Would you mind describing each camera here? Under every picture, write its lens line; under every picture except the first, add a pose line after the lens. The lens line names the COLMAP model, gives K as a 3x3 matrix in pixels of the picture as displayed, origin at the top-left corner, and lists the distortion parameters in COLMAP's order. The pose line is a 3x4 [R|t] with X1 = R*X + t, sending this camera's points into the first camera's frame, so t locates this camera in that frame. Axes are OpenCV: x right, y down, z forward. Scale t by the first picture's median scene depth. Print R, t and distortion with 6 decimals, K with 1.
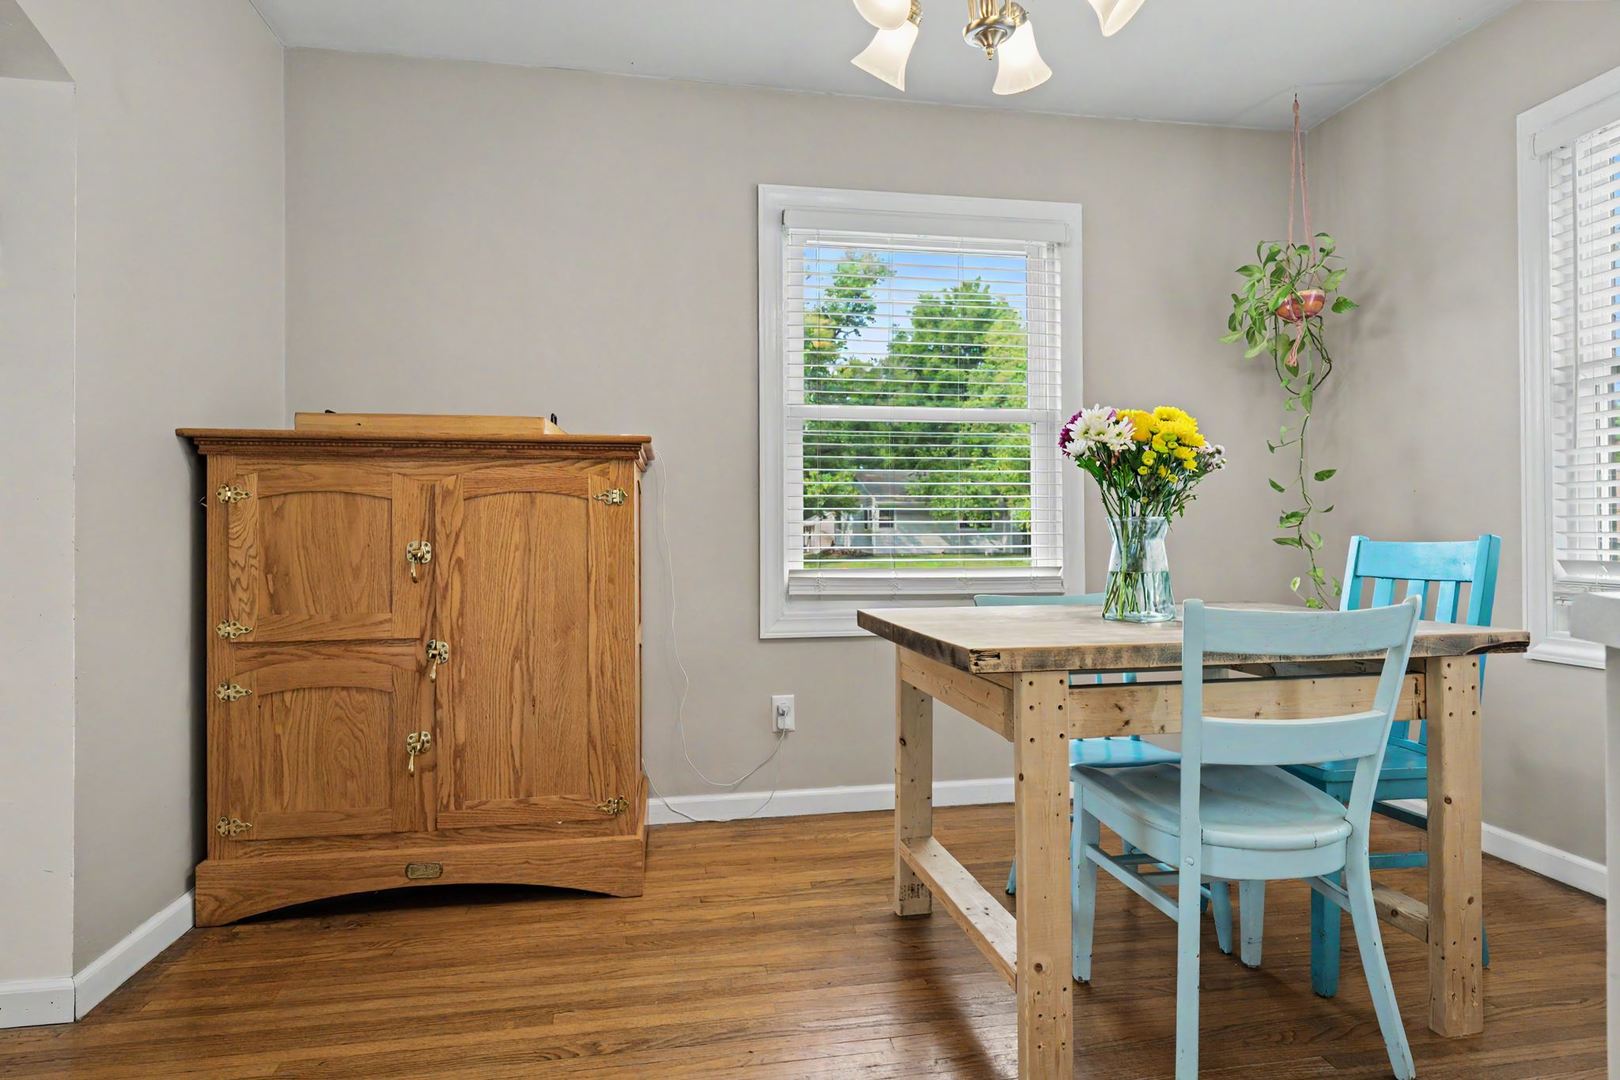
lens RADIAL K [[866.2, 0, 804.5], [0, 866.2, 527.9], [0, 0, 1]] dist [0.004005, 0.000221]
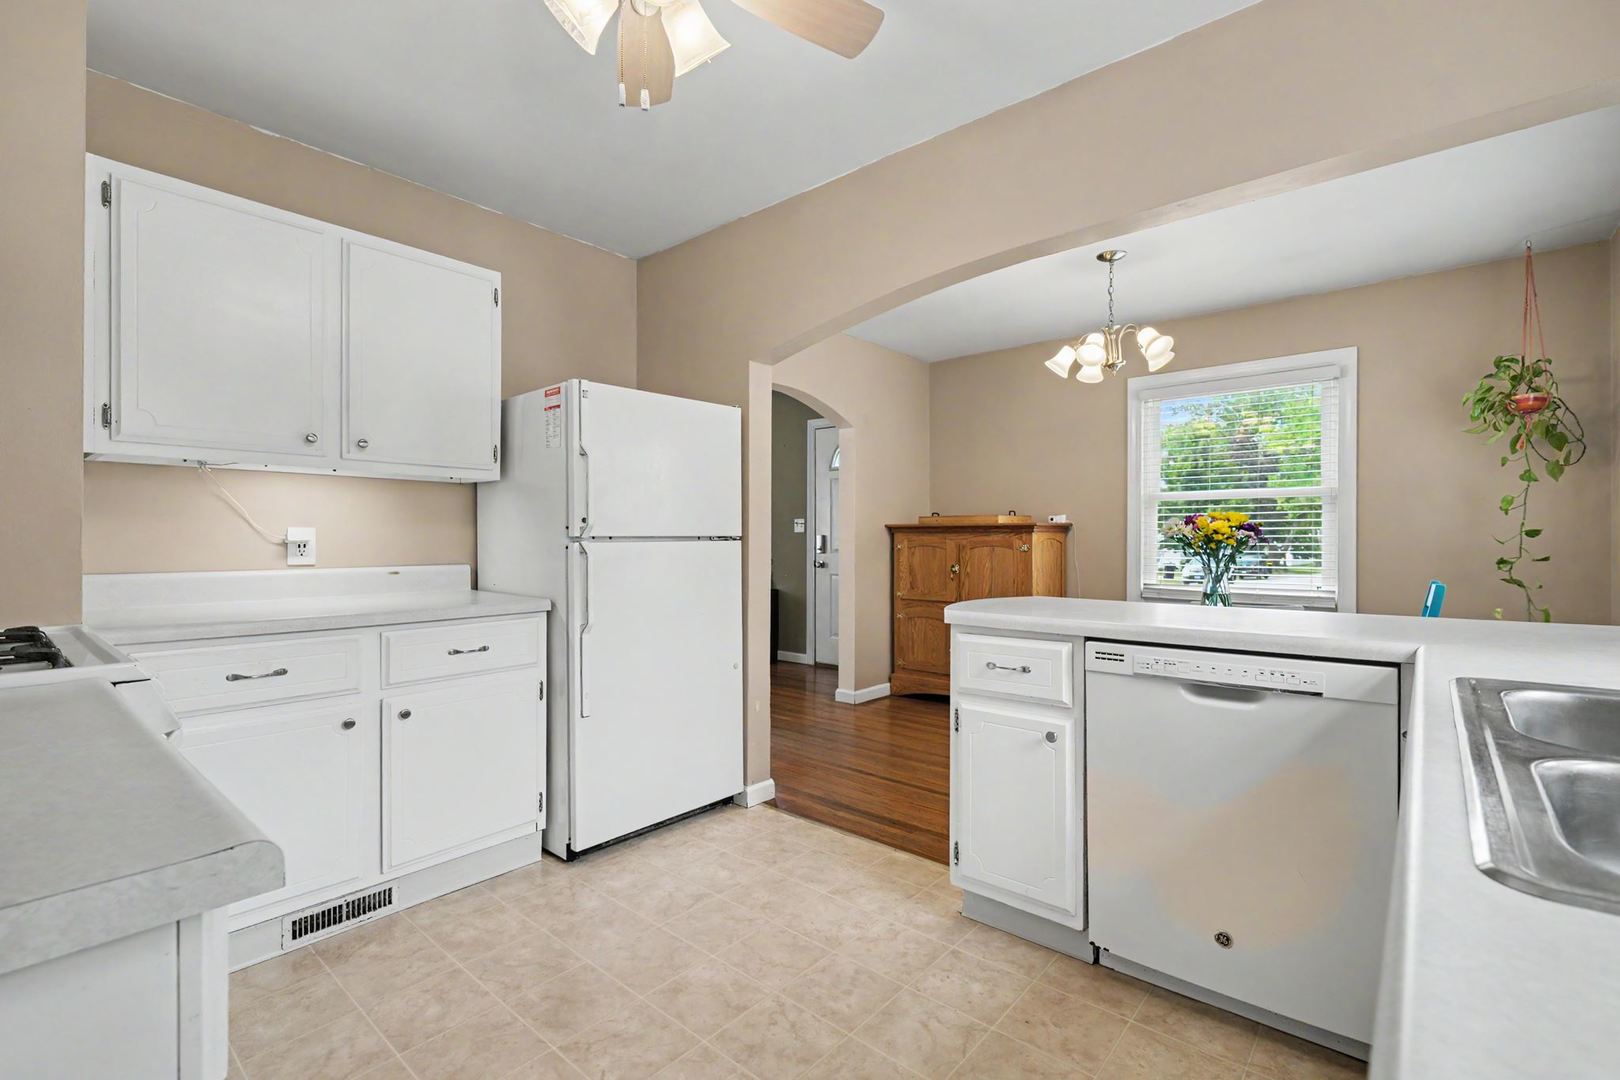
lens RADIAL K [[723.8, 0, 798.9], [0, 723.8, 539.1], [0, 0, 1]] dist [0.001963, -0.000940]
pose [[0.624169, 0.004203, -0.781278, 0.989509], [0.003627, 0.999959, 0.008277, -0.084309], [0.781281, -0.007999, 0.624128, -0.746774]]
